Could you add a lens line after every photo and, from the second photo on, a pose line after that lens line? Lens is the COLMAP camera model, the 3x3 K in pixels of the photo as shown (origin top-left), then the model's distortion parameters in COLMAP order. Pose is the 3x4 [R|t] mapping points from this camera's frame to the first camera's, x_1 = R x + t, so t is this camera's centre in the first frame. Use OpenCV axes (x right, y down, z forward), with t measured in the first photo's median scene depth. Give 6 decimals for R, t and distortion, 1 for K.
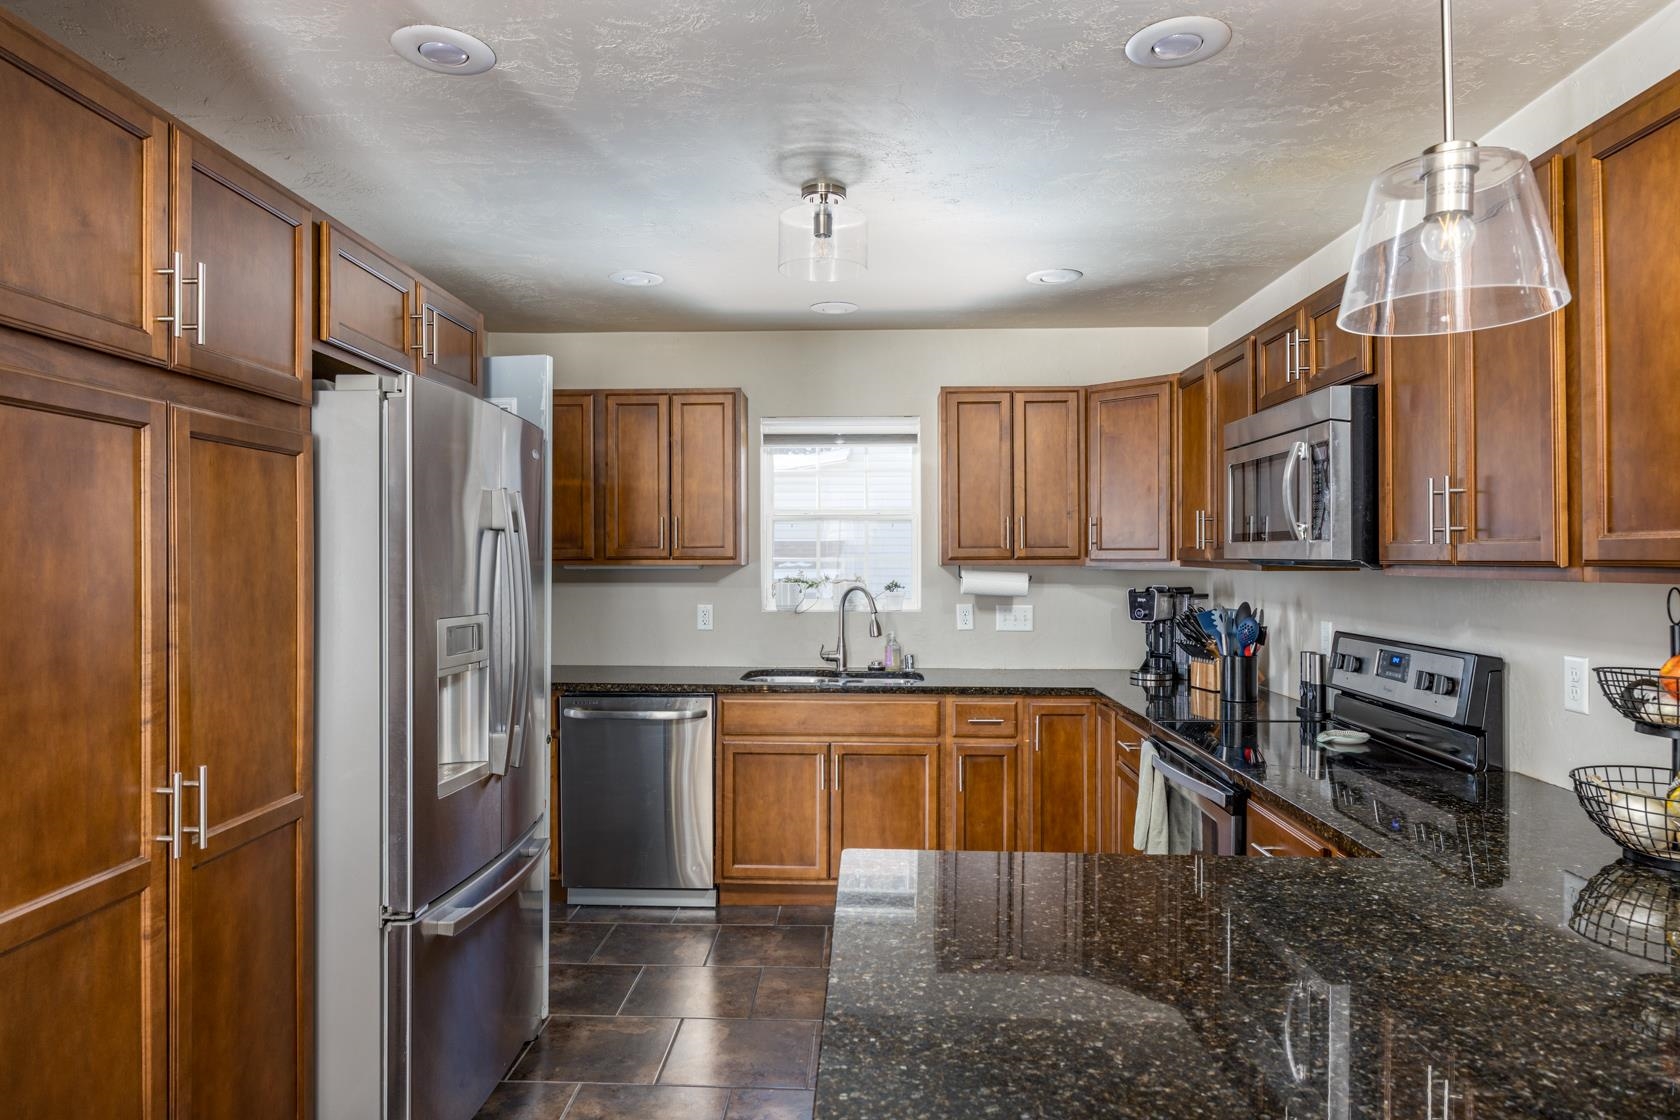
lens RADIAL K [[1036.8, 0, 839.6], [0, 1036.8, 558.2], [0, 0, 1]] dist [-0.016085, 0.000638]
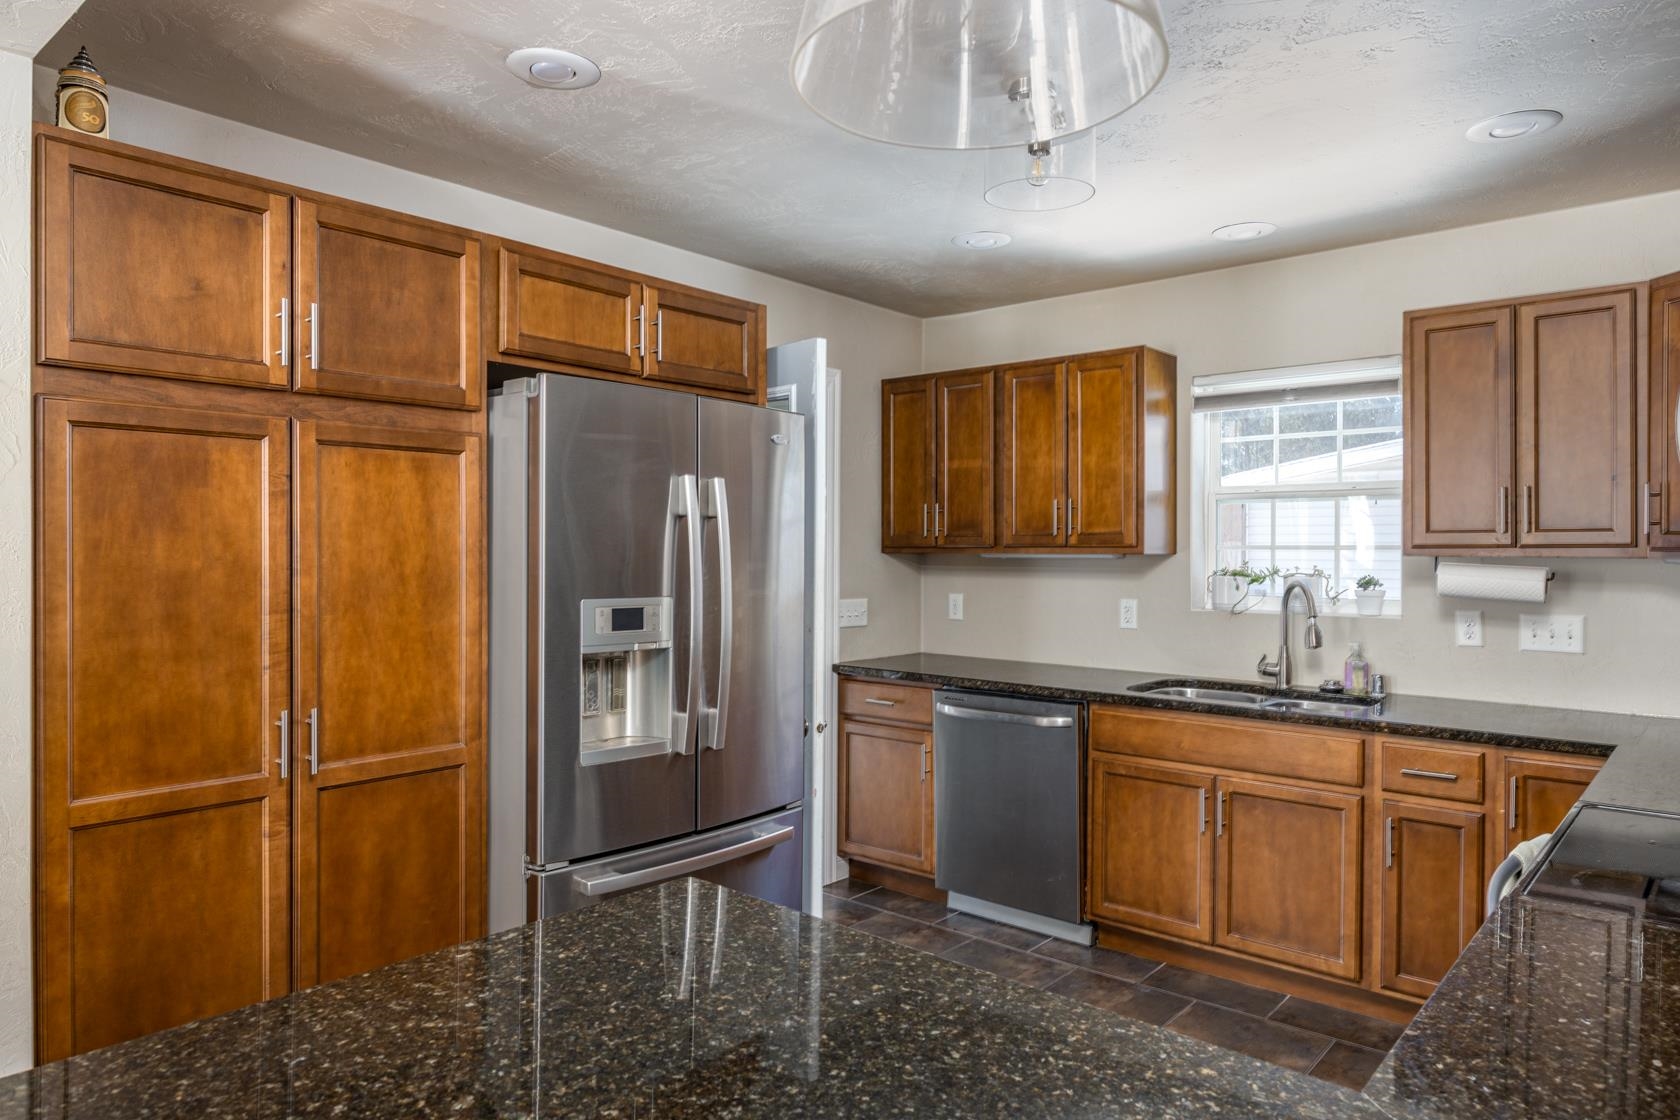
lens RADIAL K [[1076.5, 0, 839.1], [0, 1076.5, 558.4], [0, 0, 1]] dist [-0.011500, -0.002022]
pose [[0.770653, 0.007824, -0.637207, 0.599167], [-0.003035, 0.999958, 0.008607, 0.007021], [0.637247, -0.004699, 0.770645, 0.349345]]
